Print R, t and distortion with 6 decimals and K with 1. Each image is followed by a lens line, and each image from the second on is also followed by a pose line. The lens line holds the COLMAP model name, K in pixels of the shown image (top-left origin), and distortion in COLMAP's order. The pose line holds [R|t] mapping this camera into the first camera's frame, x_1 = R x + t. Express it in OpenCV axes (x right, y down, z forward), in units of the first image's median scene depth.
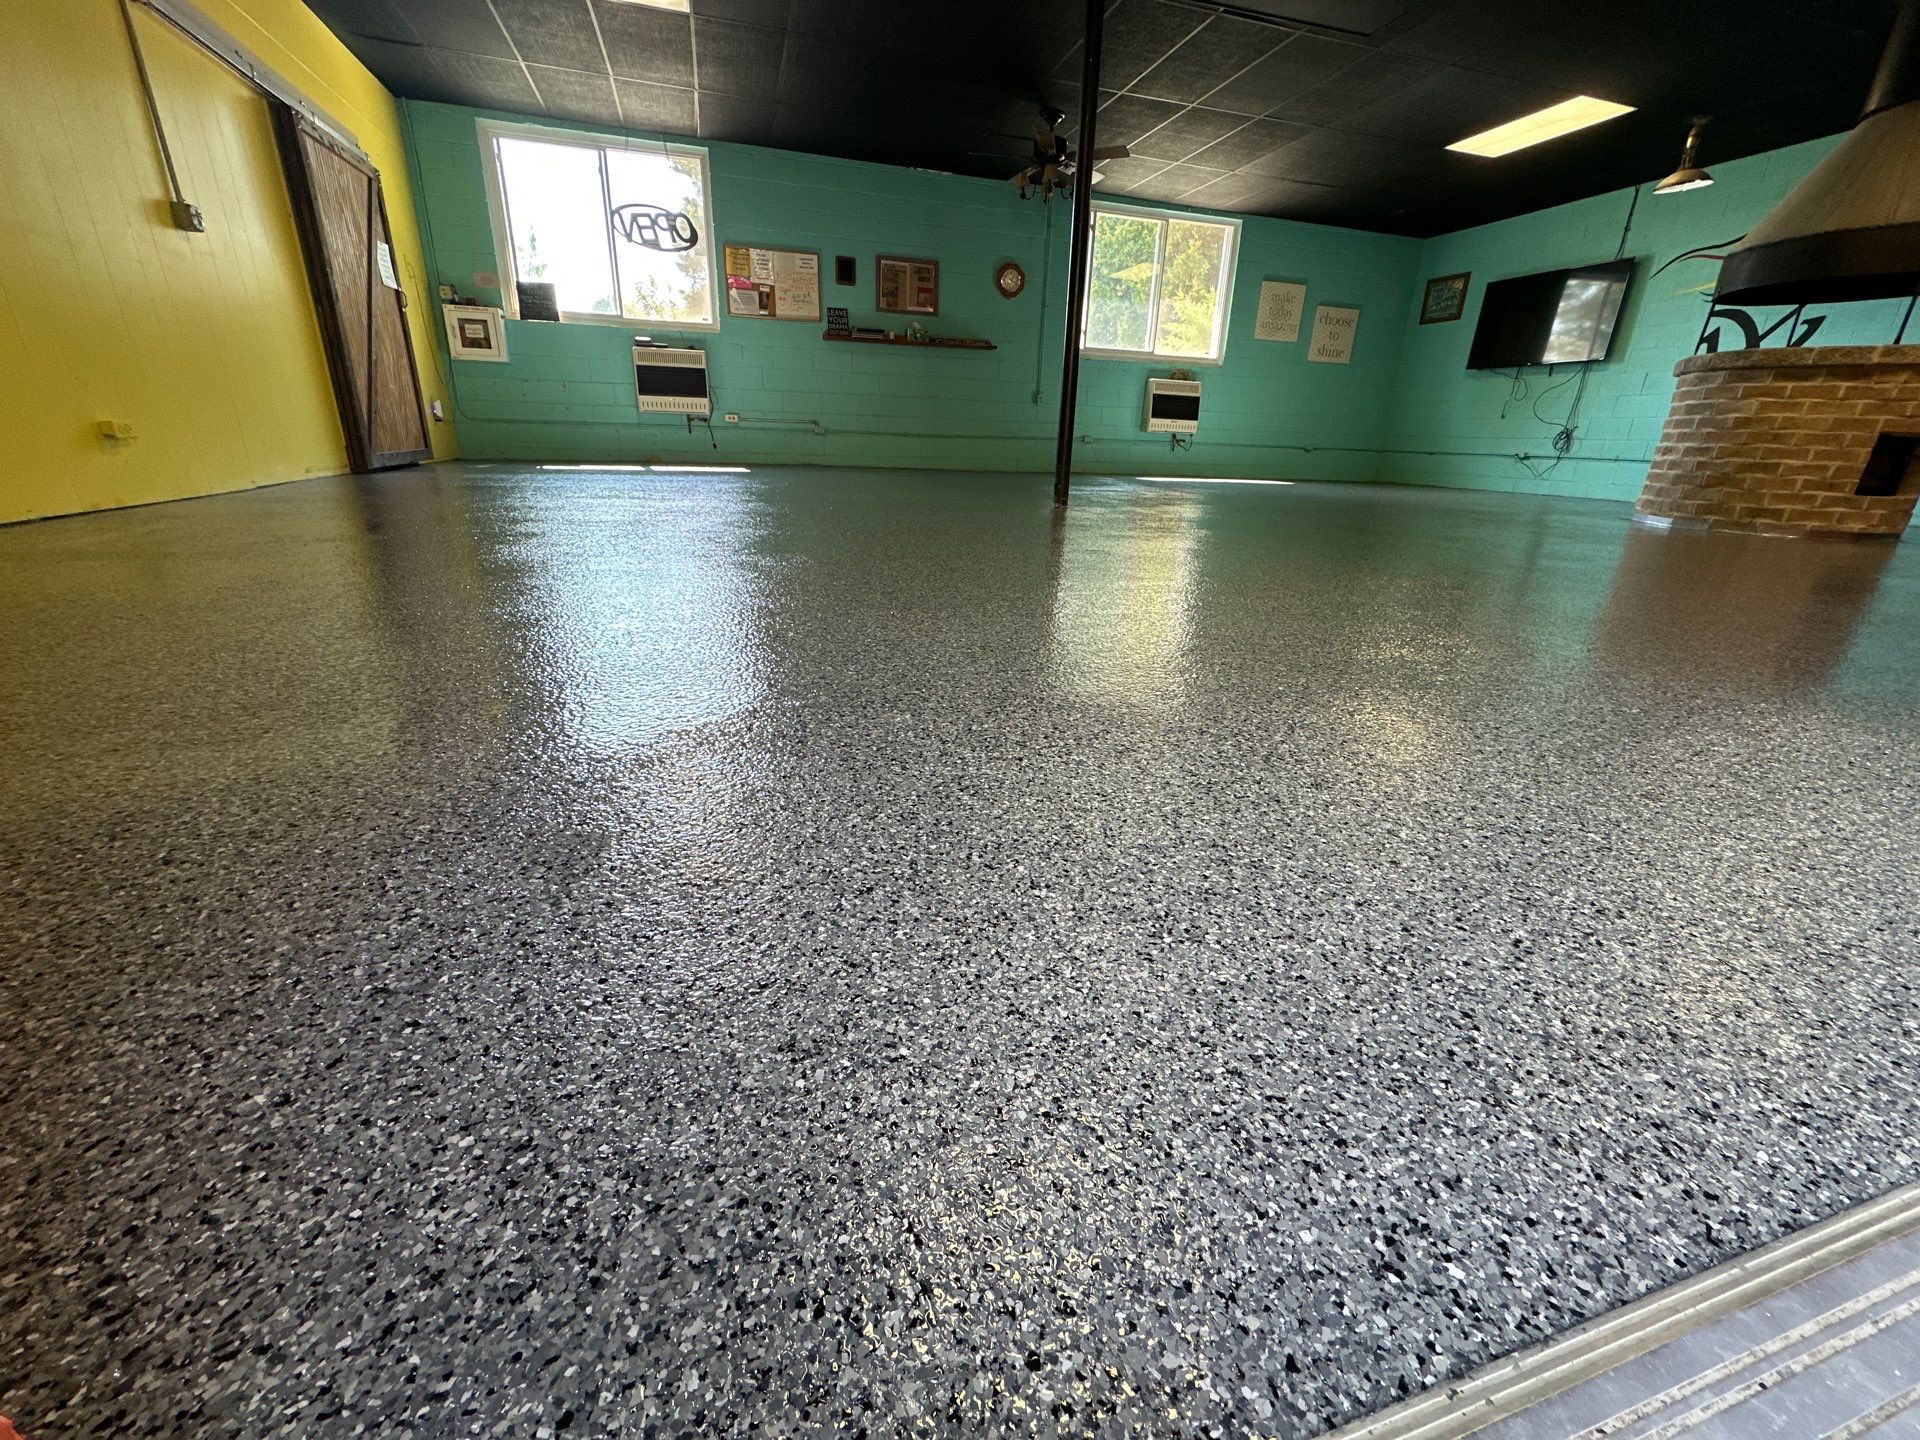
lens RADIAL K [[764.3, 0, 948.2], [0, 764.3, 721.6], [0, 0, 1]] dist [0.002196, -0.000157]
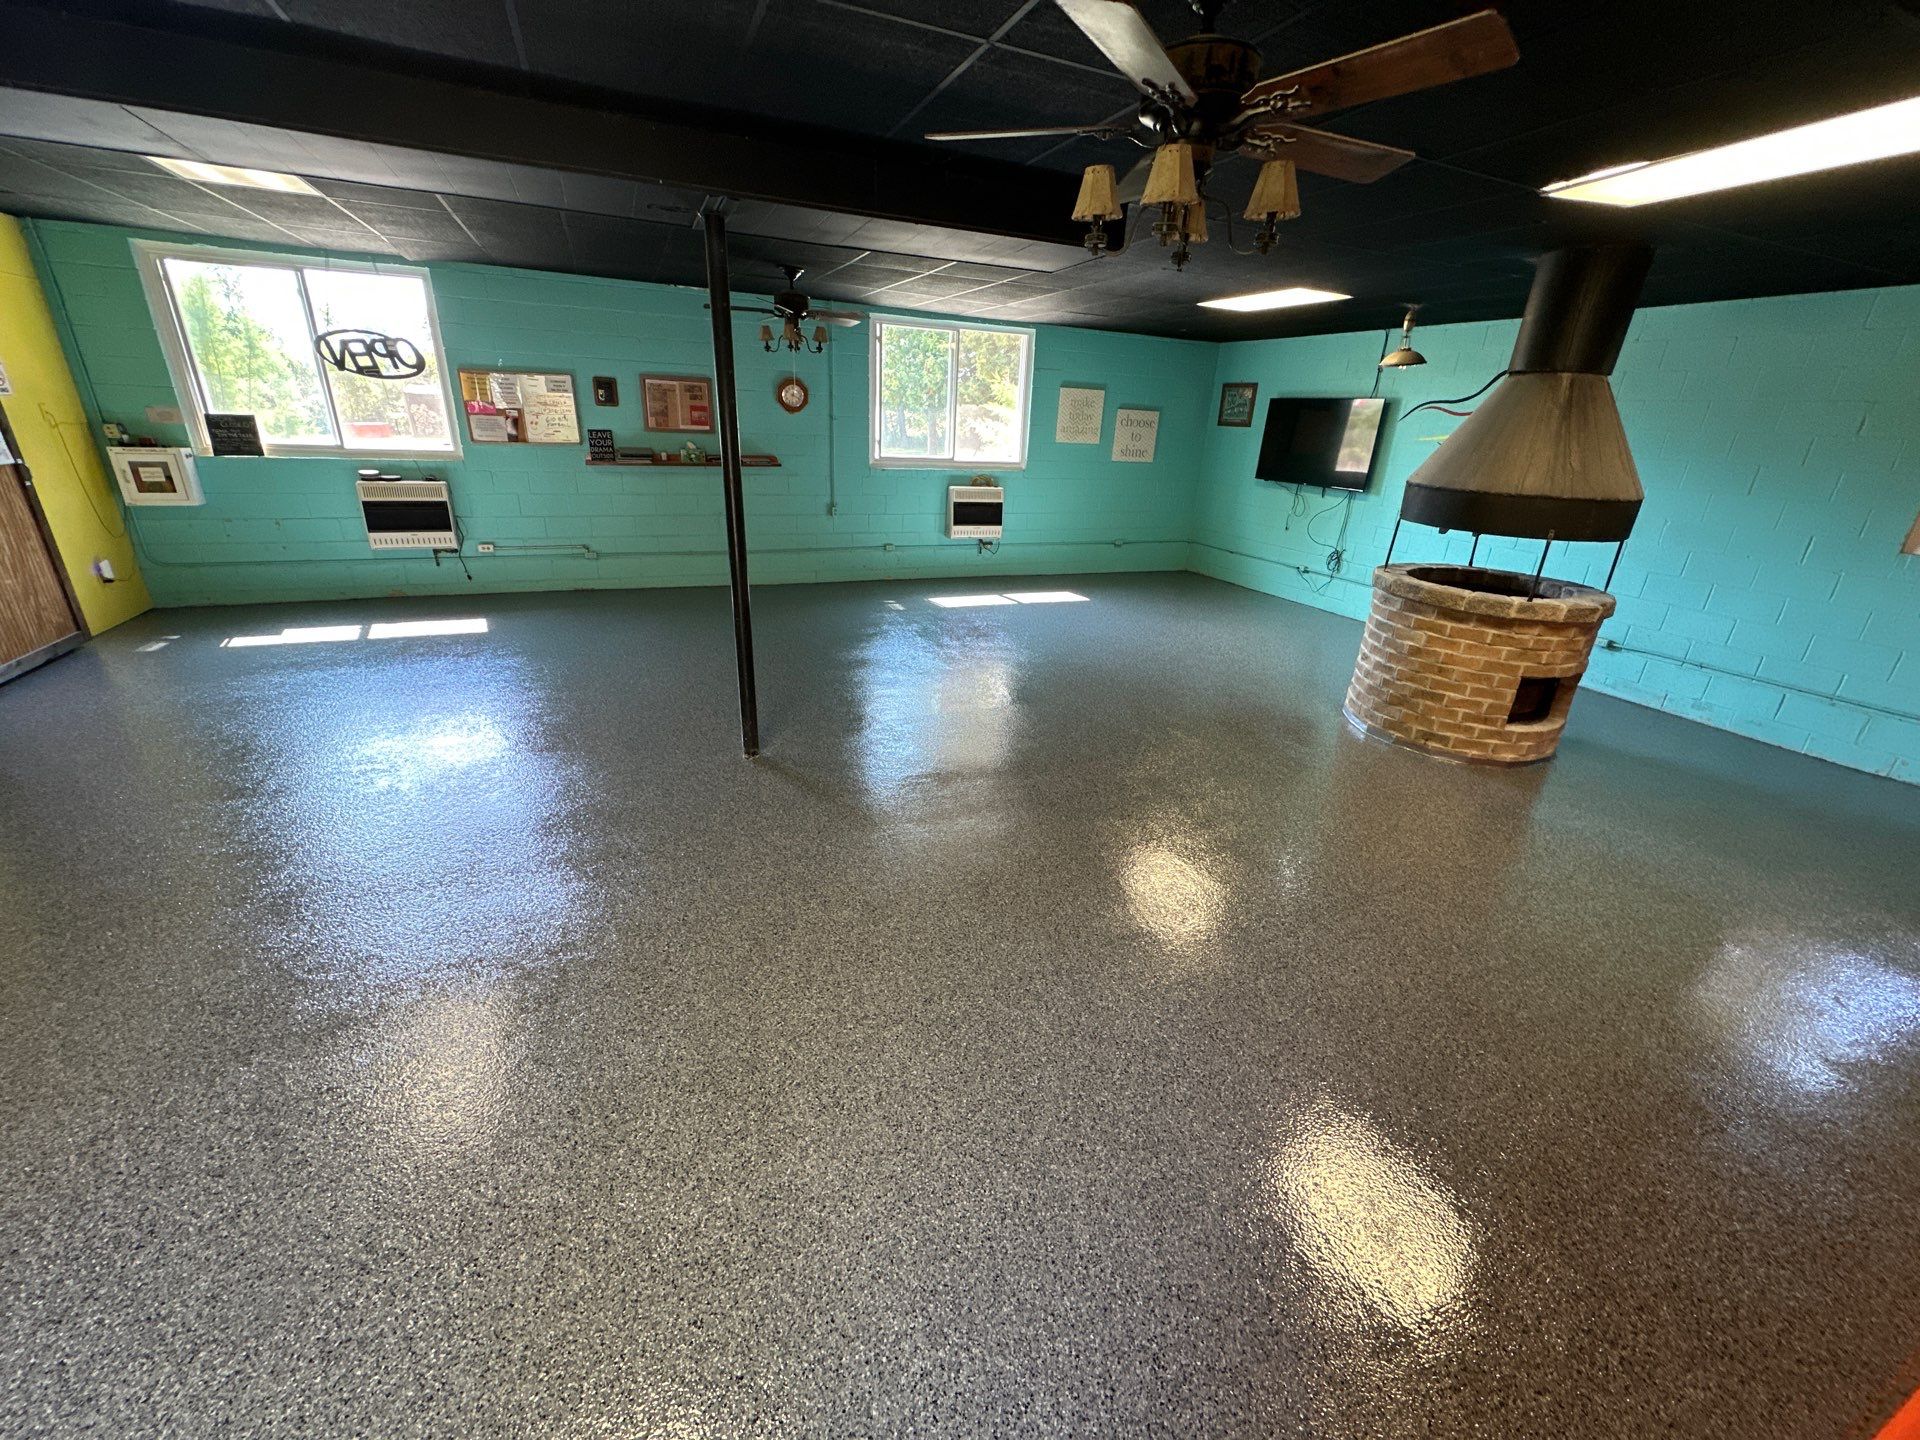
lens RADIAL K [[764.3, 0, 948.2], [0, 764.3, 721.6], [0, 0, 1]] dist [0.002196, -0.000157]
pose [[0.994070, -0.030287, 0.104437, 0.177332], [0.027121, 0.999133, 0.031602, -0.210372], [-0.105304, -0.028582, 0.994029, 0.015448]]
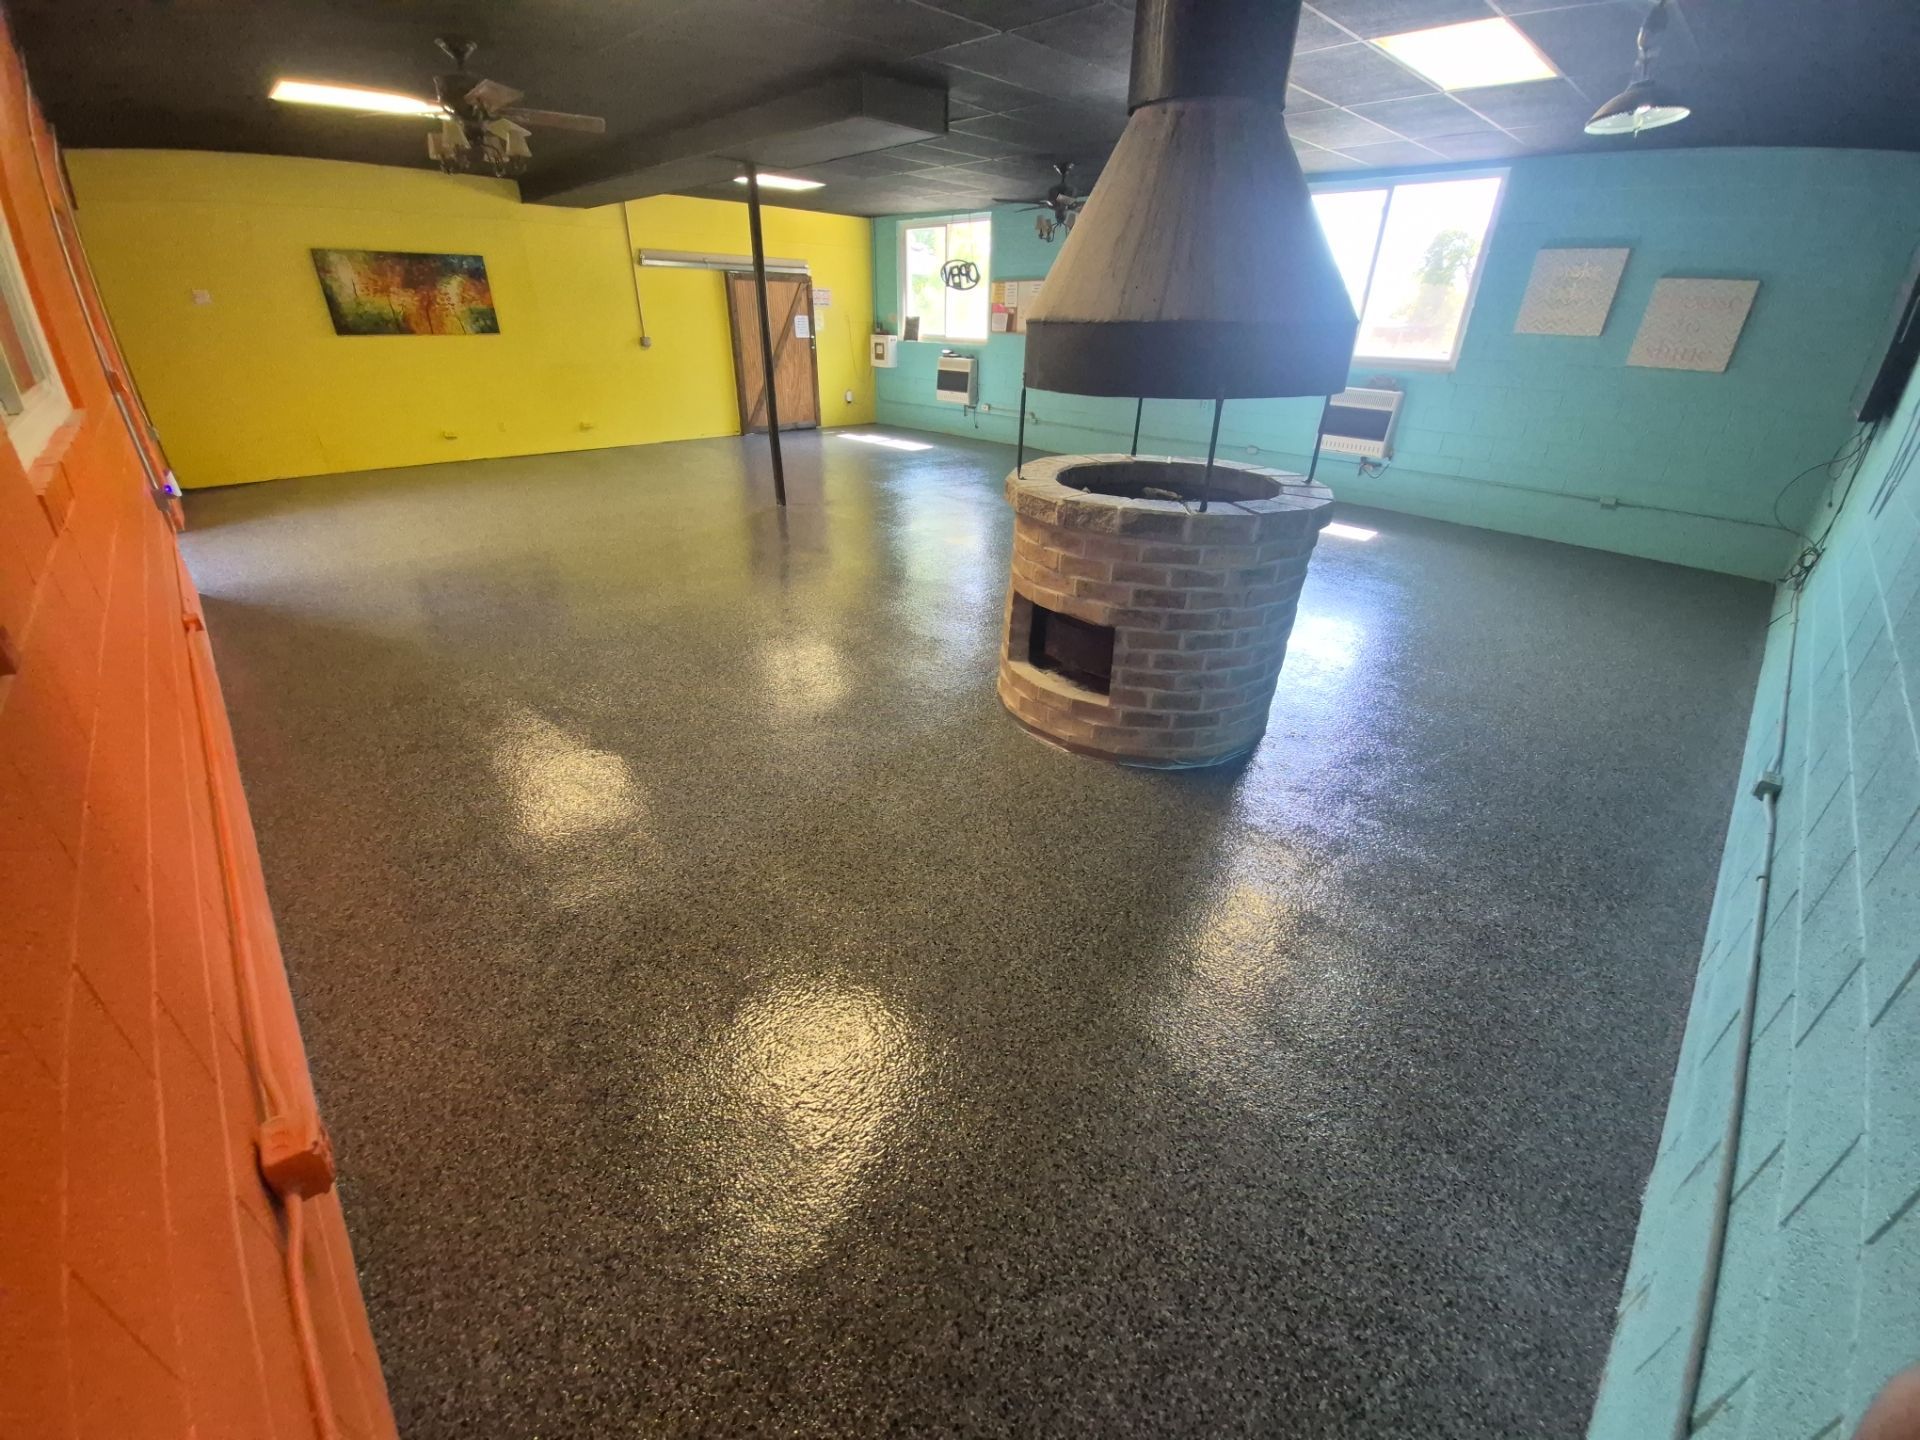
lens RADIAL K [[764.3, 0, 948.2], [0, 764.3, 721.6], [0, 0, 1]] dist [0.002196, -0.000157]
pose [[0.449441, 0.406578, -0.795423, 1.058724], [-0.302140, 0.907131, 0.292958, -0.278795], [0.840663, 0.108662, 0.530545, 0.286023]]
